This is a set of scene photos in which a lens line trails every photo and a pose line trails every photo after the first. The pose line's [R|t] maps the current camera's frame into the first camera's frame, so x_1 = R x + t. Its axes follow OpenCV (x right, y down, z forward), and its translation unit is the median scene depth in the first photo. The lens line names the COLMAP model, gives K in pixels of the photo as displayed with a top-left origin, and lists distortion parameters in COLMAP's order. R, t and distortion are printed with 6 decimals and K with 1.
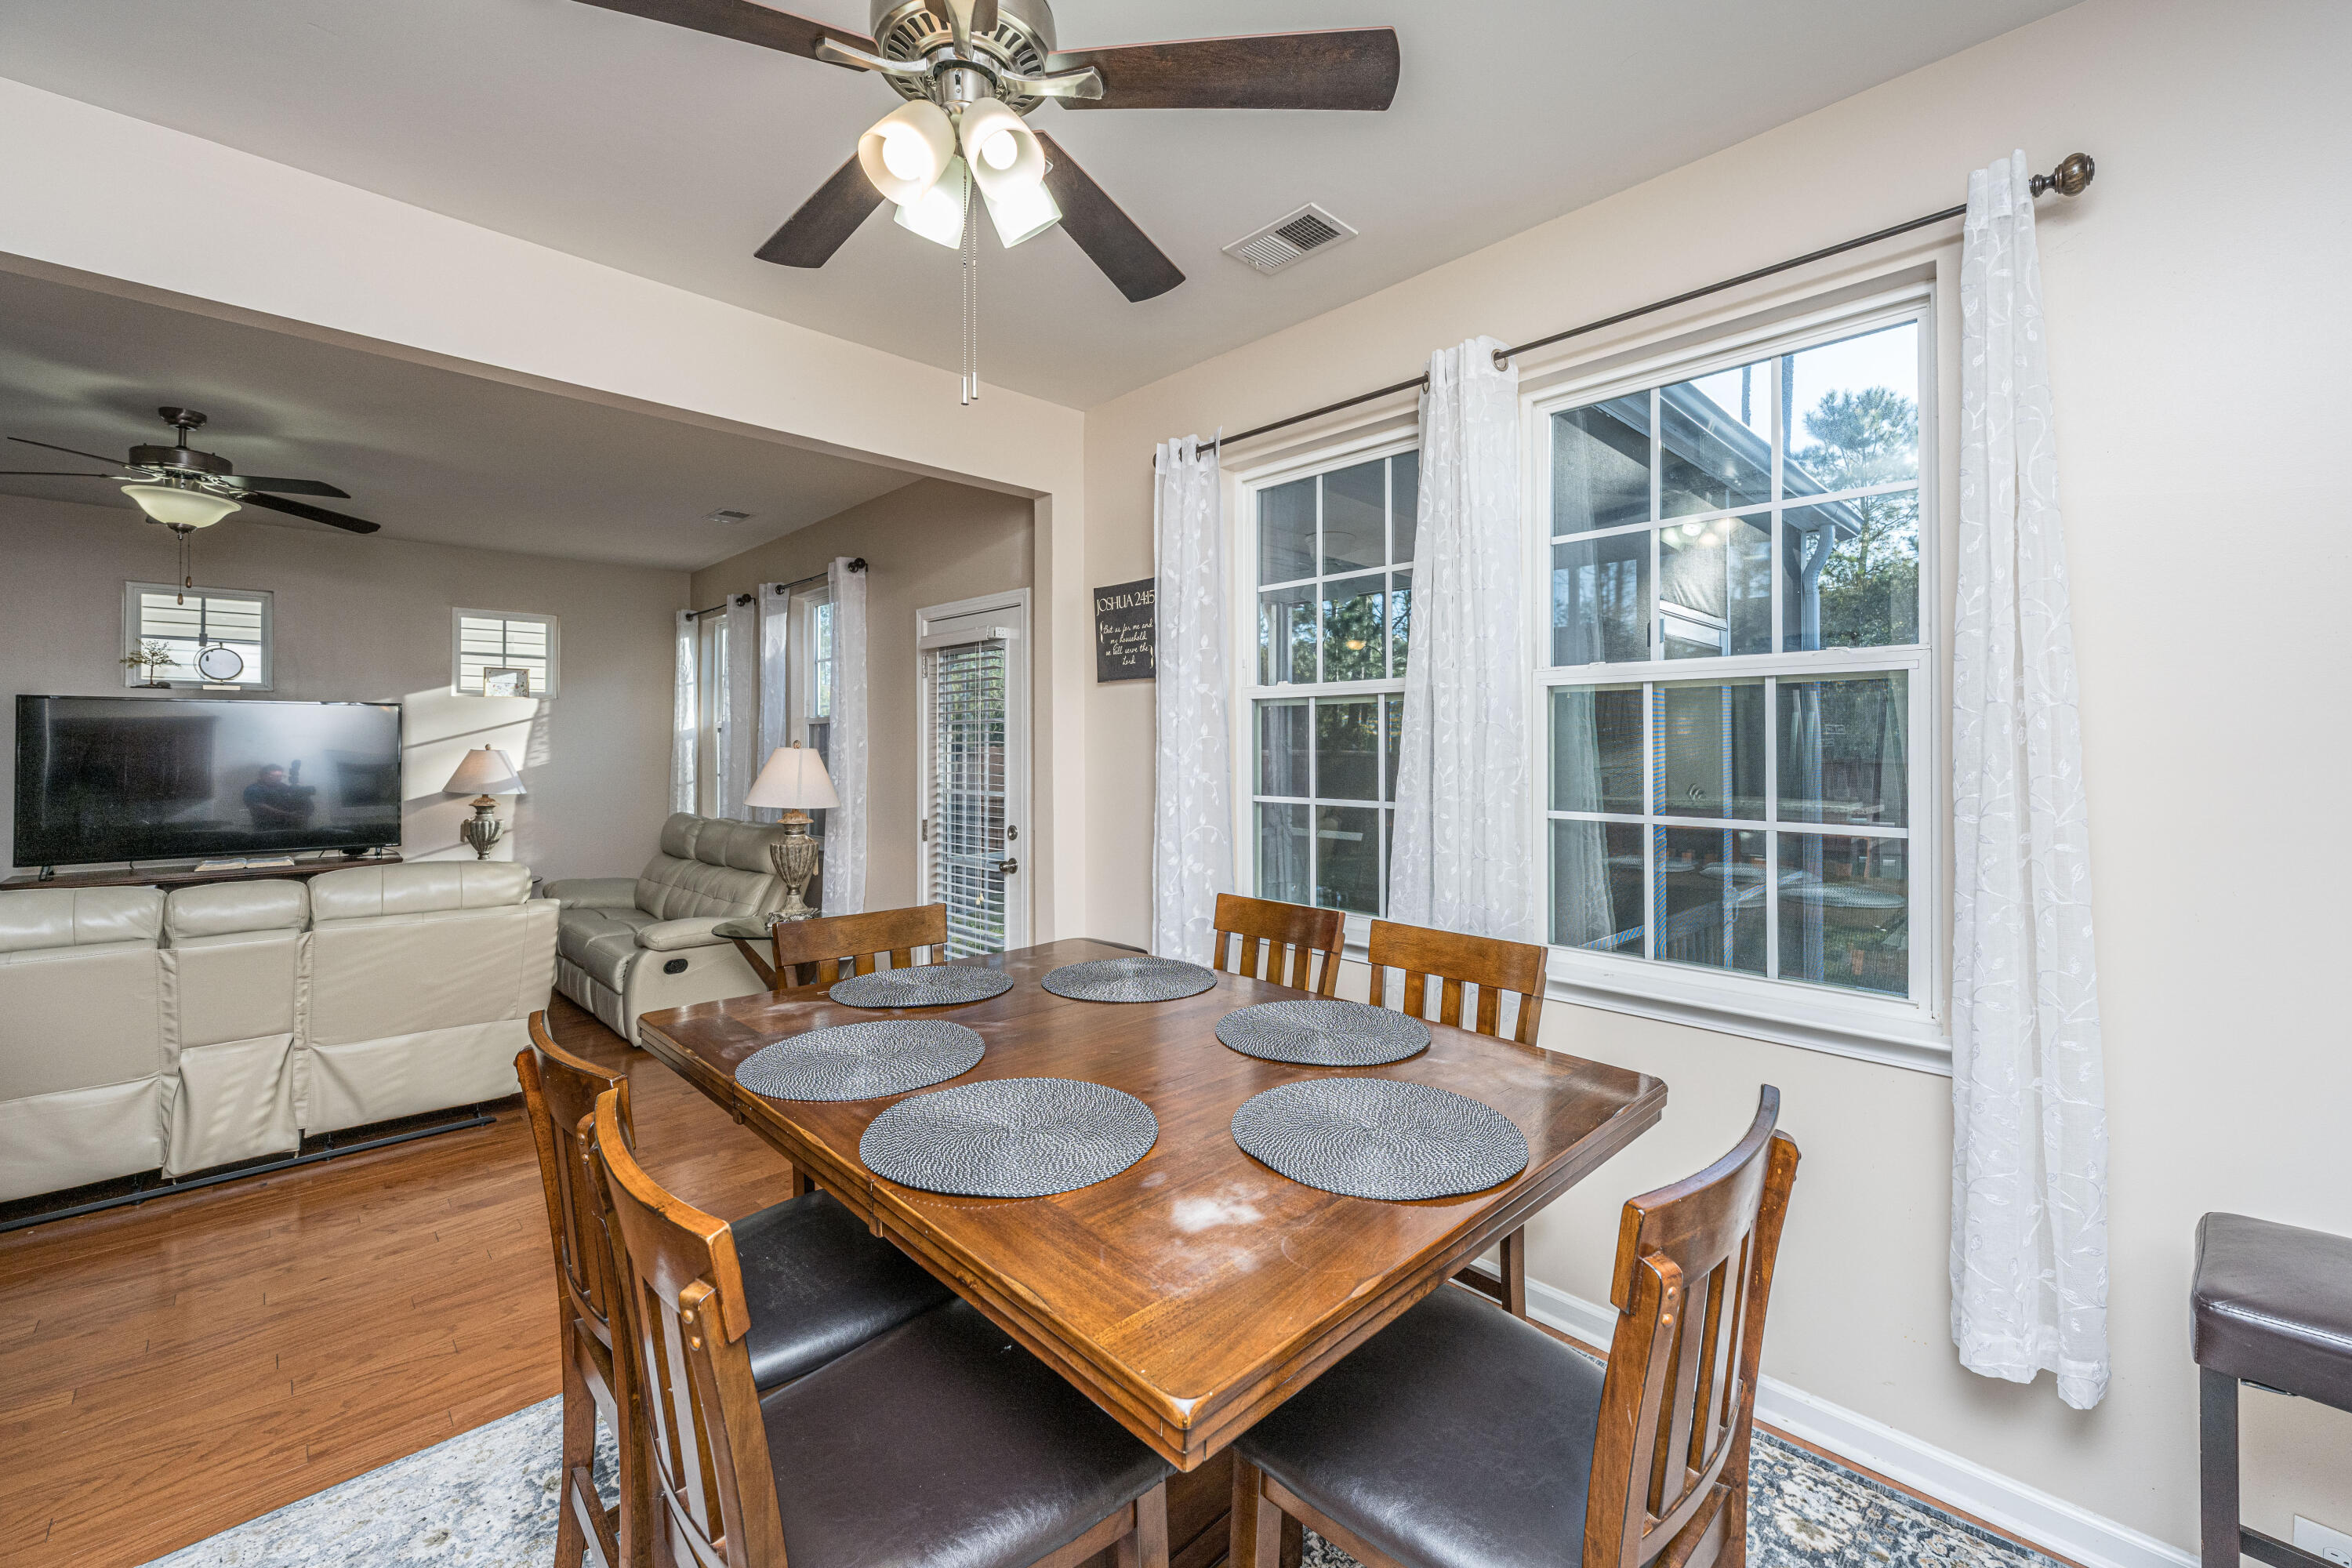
lens RADIAL K [[950.1, 0, 1204.9], [0, 950.1, 740.8], [0, 0, 1]] dist [-0.000066, 0.000095]
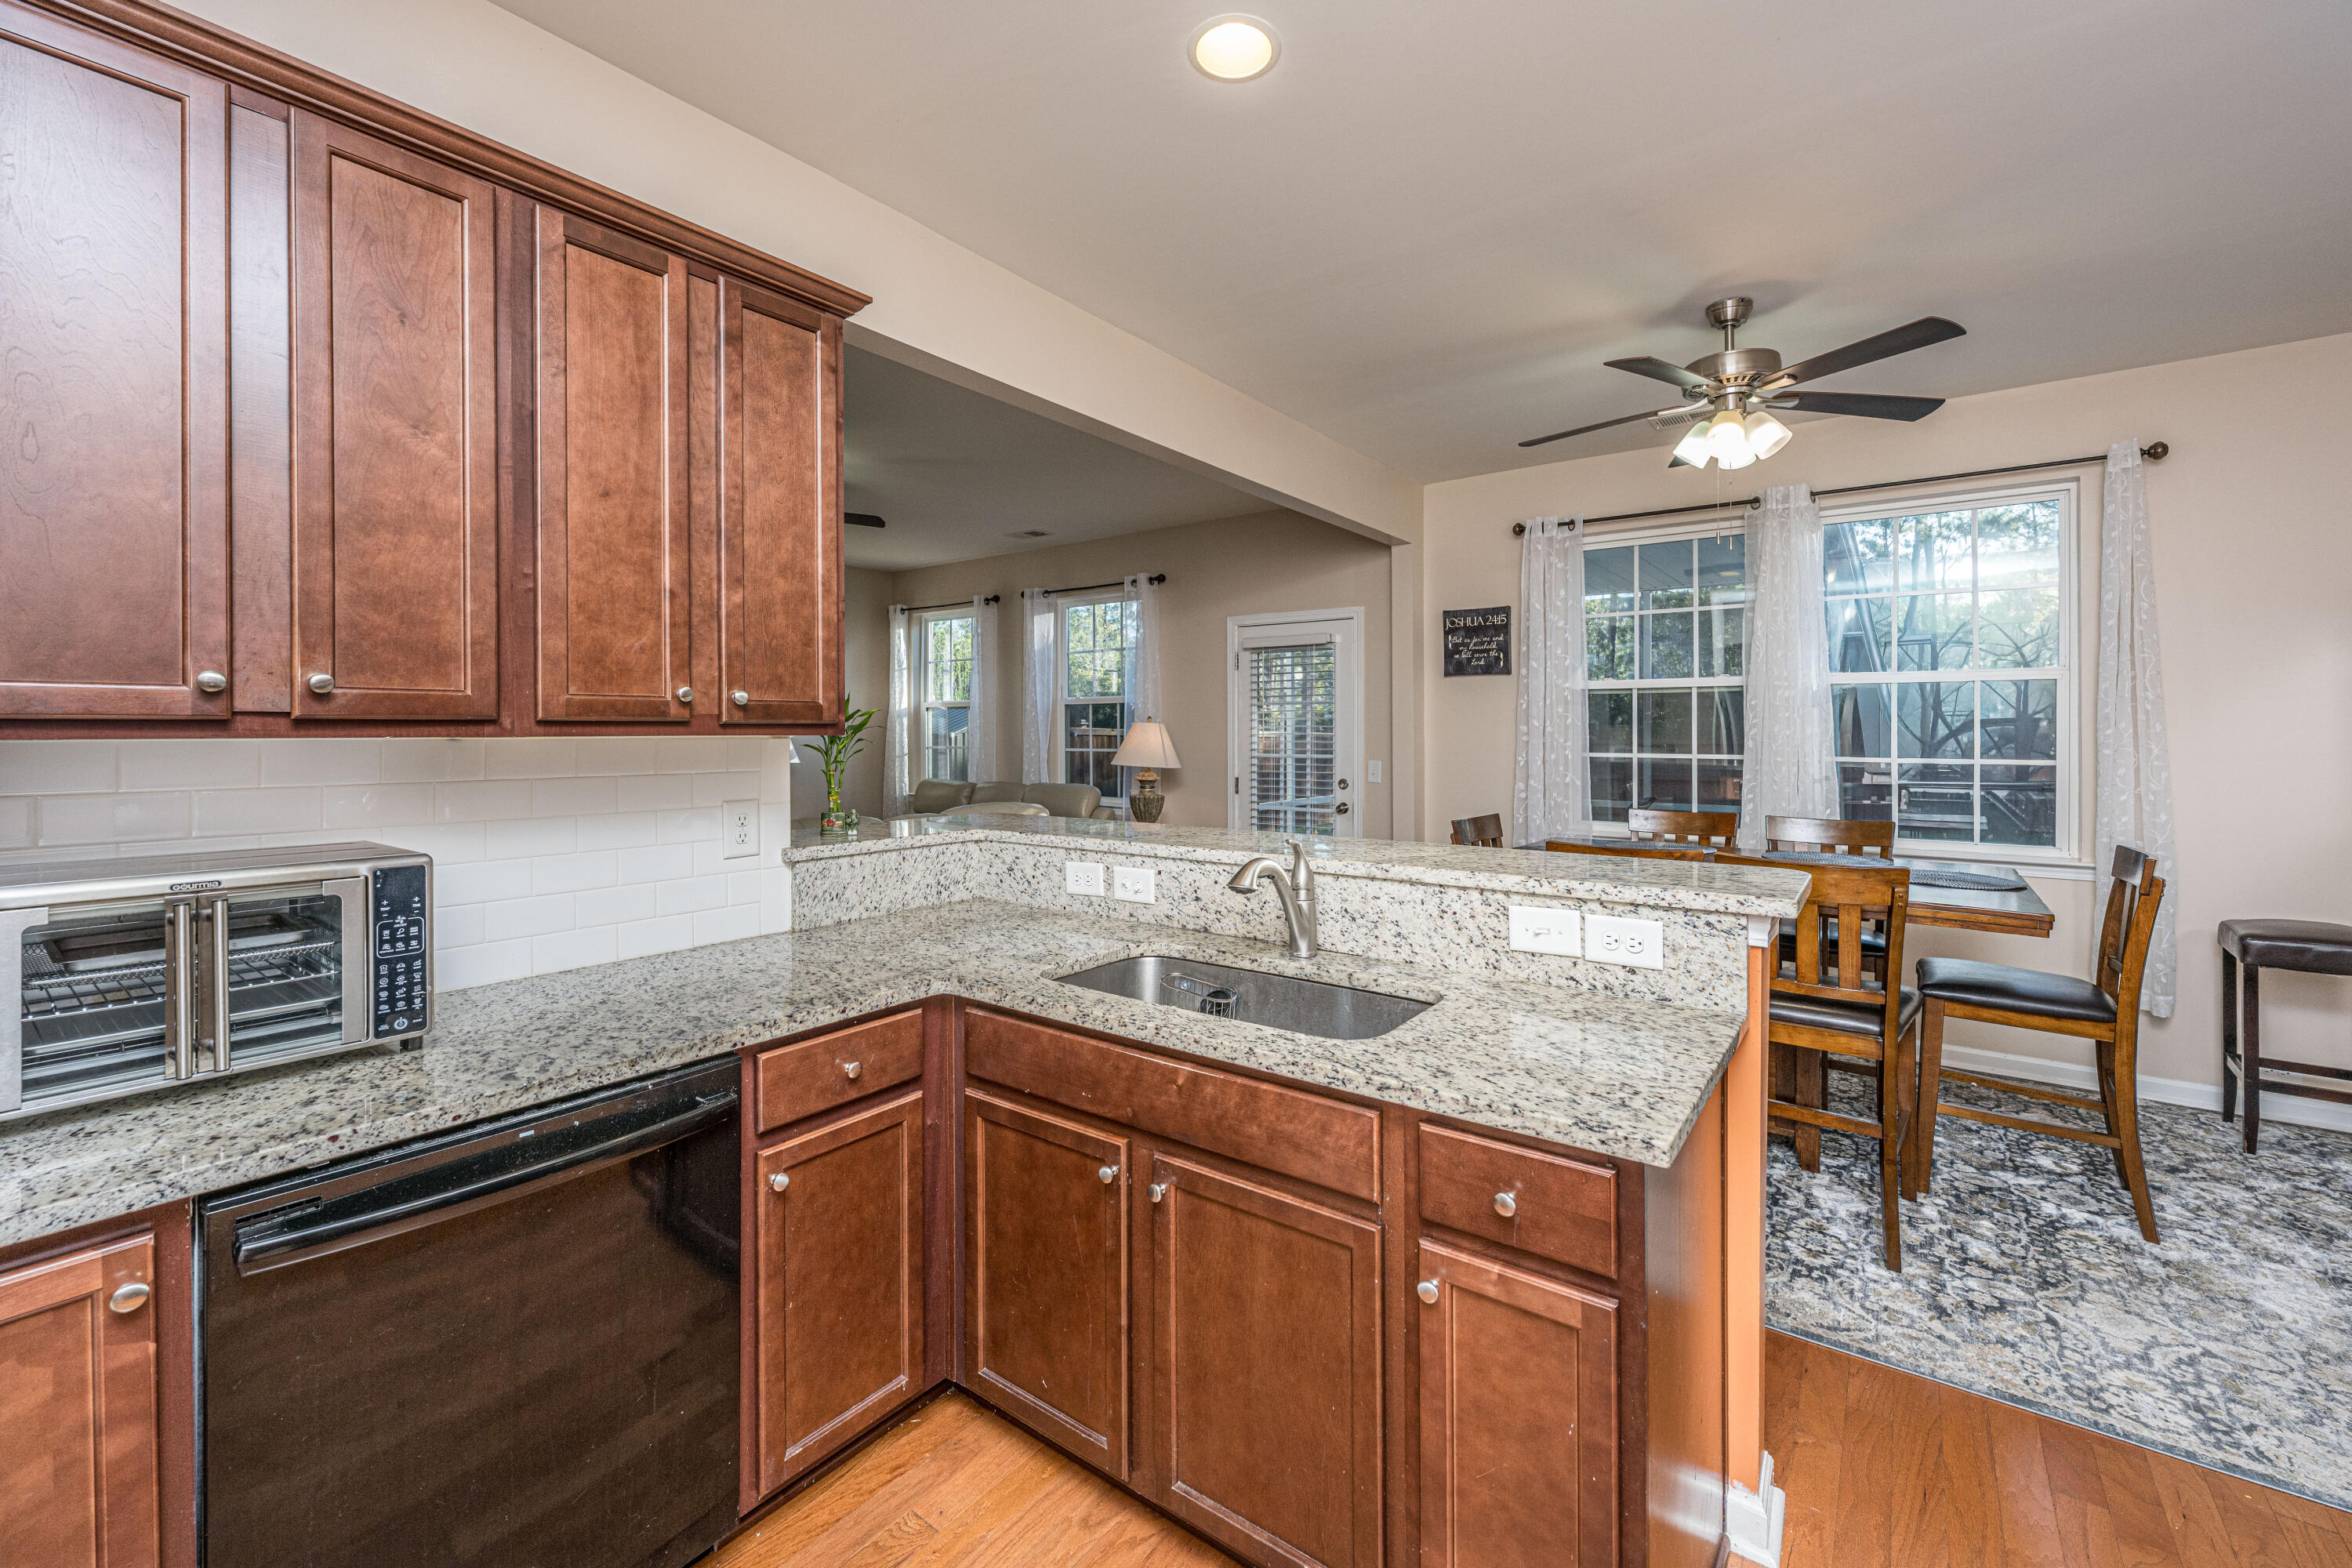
lens RADIAL K [[964.6, 0, 1167.6], [0, 964.6, 727.0], [0, 0, 1]] dist [-0.000596, -0.000230]
pose [[0.990561, 0.001040, 0.137071, -0.469294], [-0.001679, 0.999988, 0.004547, 0.006109], [-0.137065, -0.004734, 0.990551, -0.249808]]
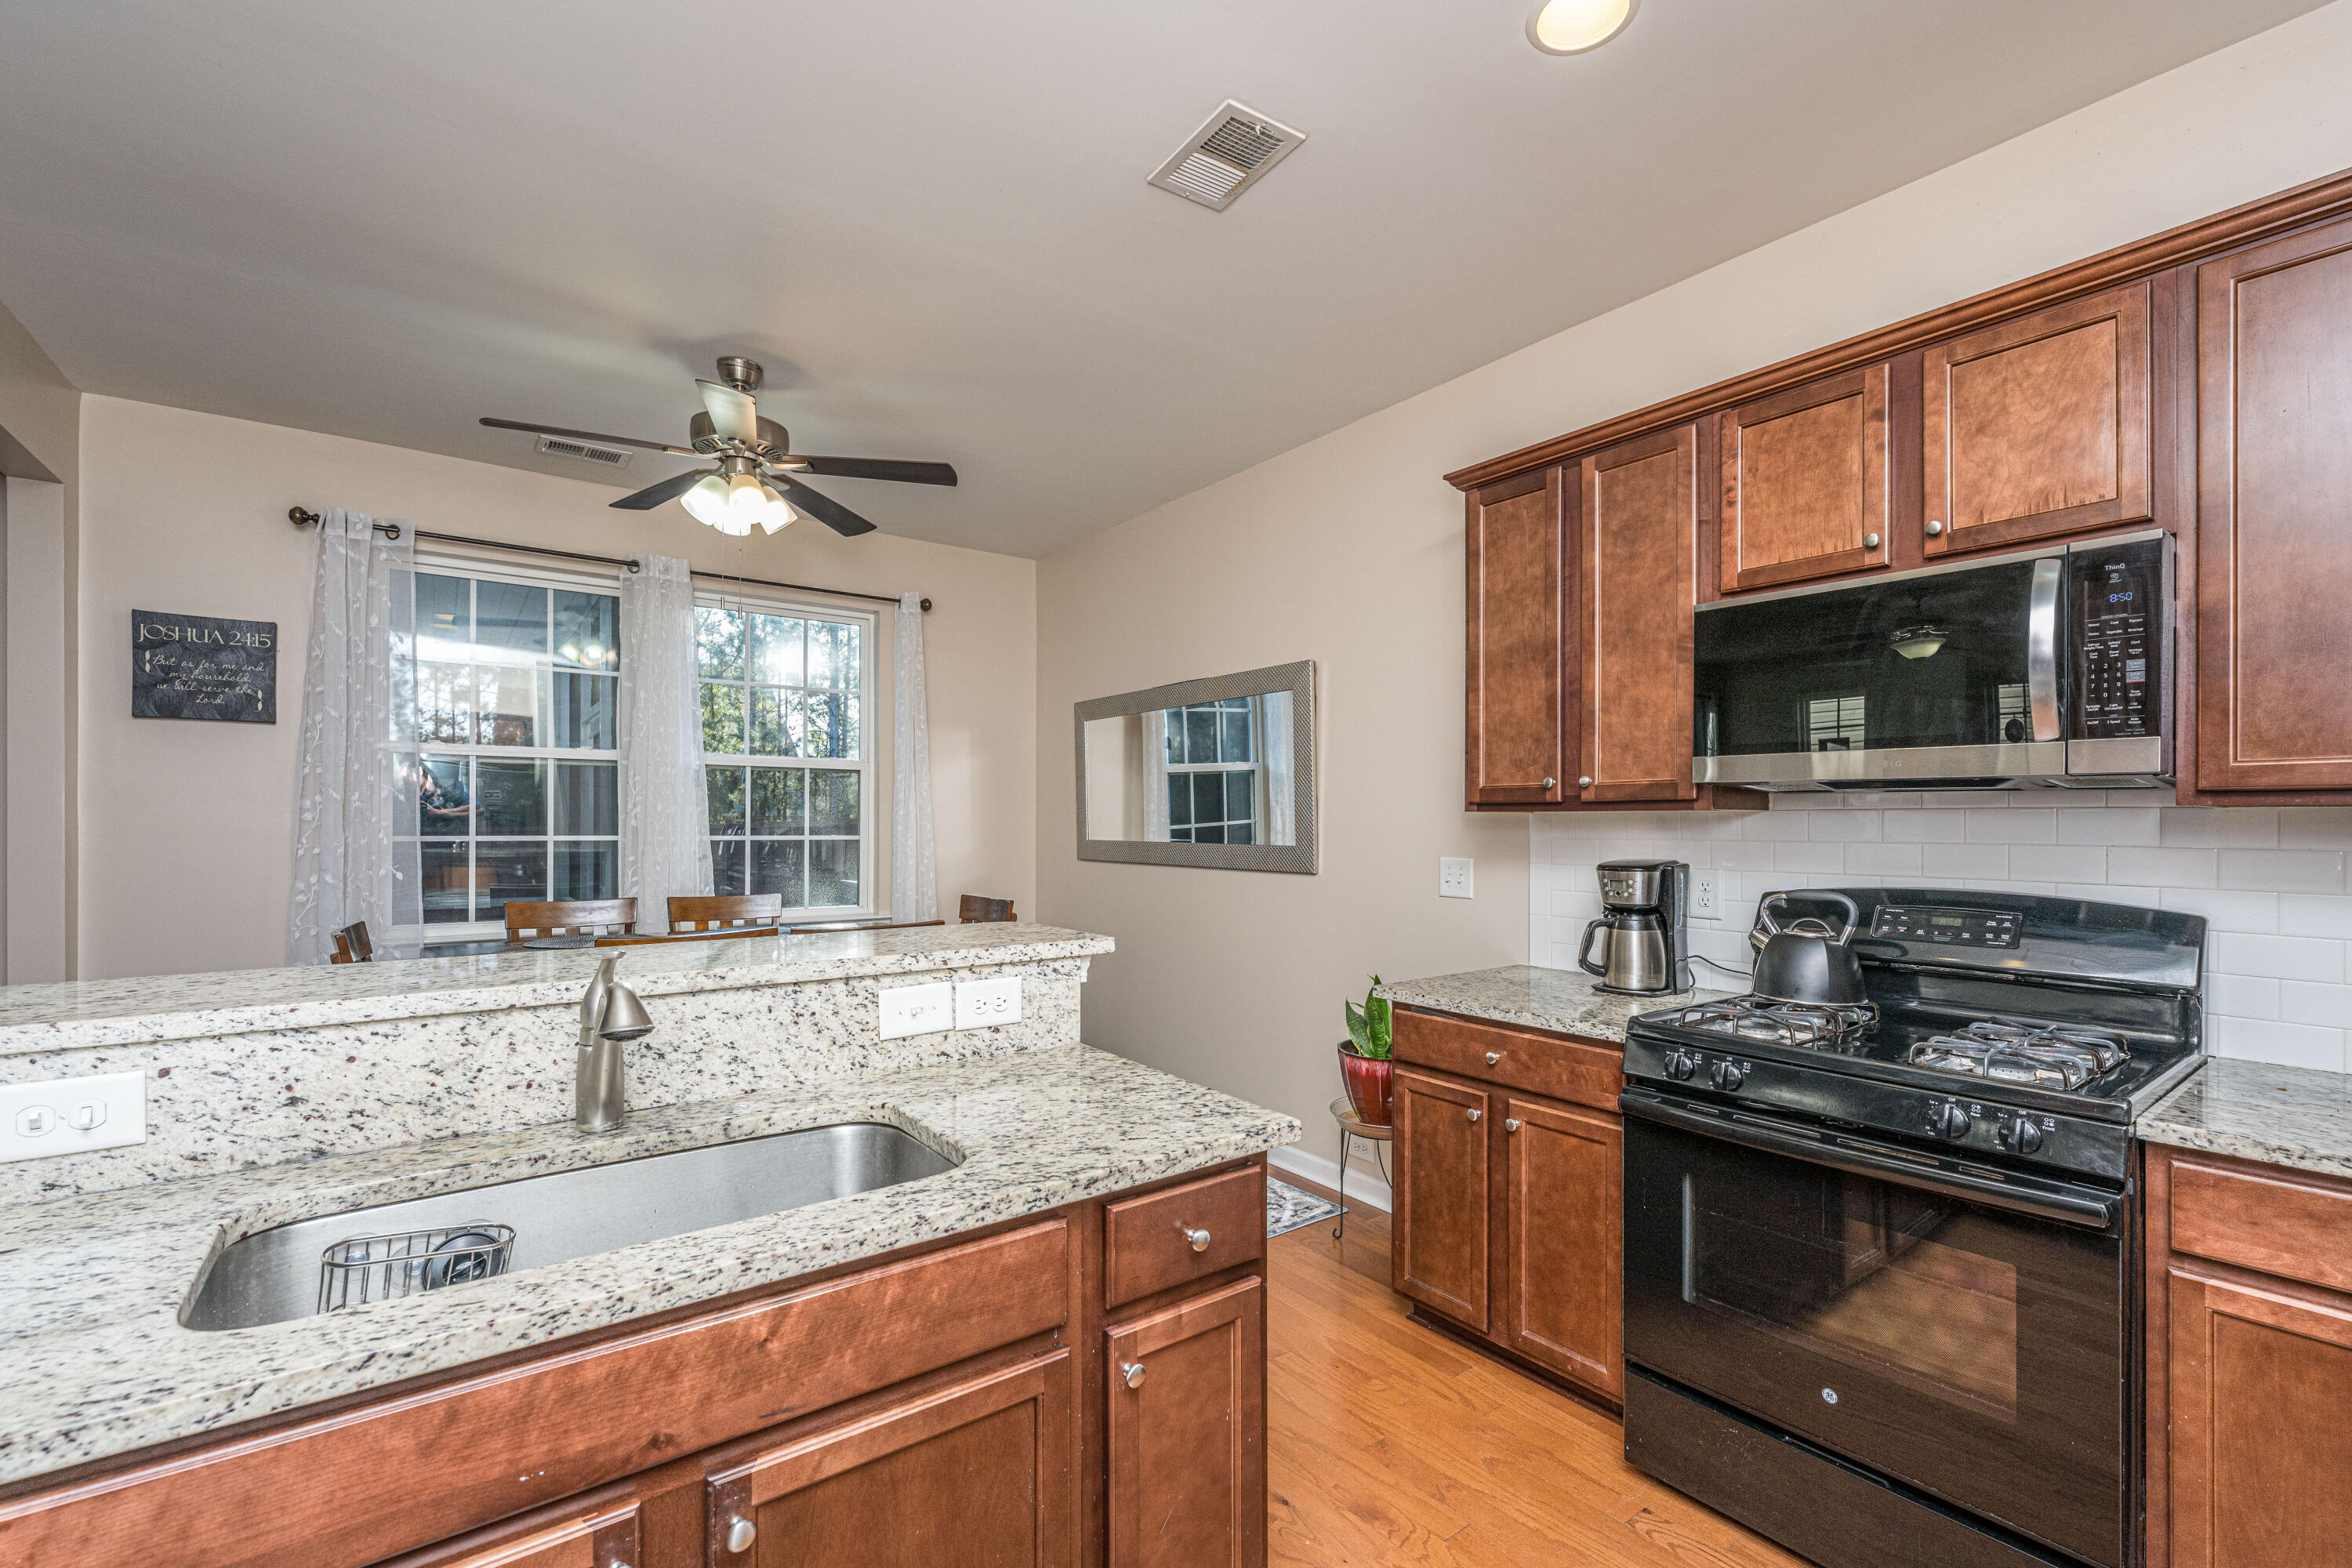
lens RADIAL K [[1011.0, 0, 1225.7], [0, 1011.0, 819.2], [0, 0, 1]] dist [-0.001593, -0.000383]
pose [[0.119184, 0.003362, 0.992866, -0.597658], [-0.011680, 0.999930, -0.001984, 0.015818], [-0.992803, -0.011360, 0.119215, -0.081678]]
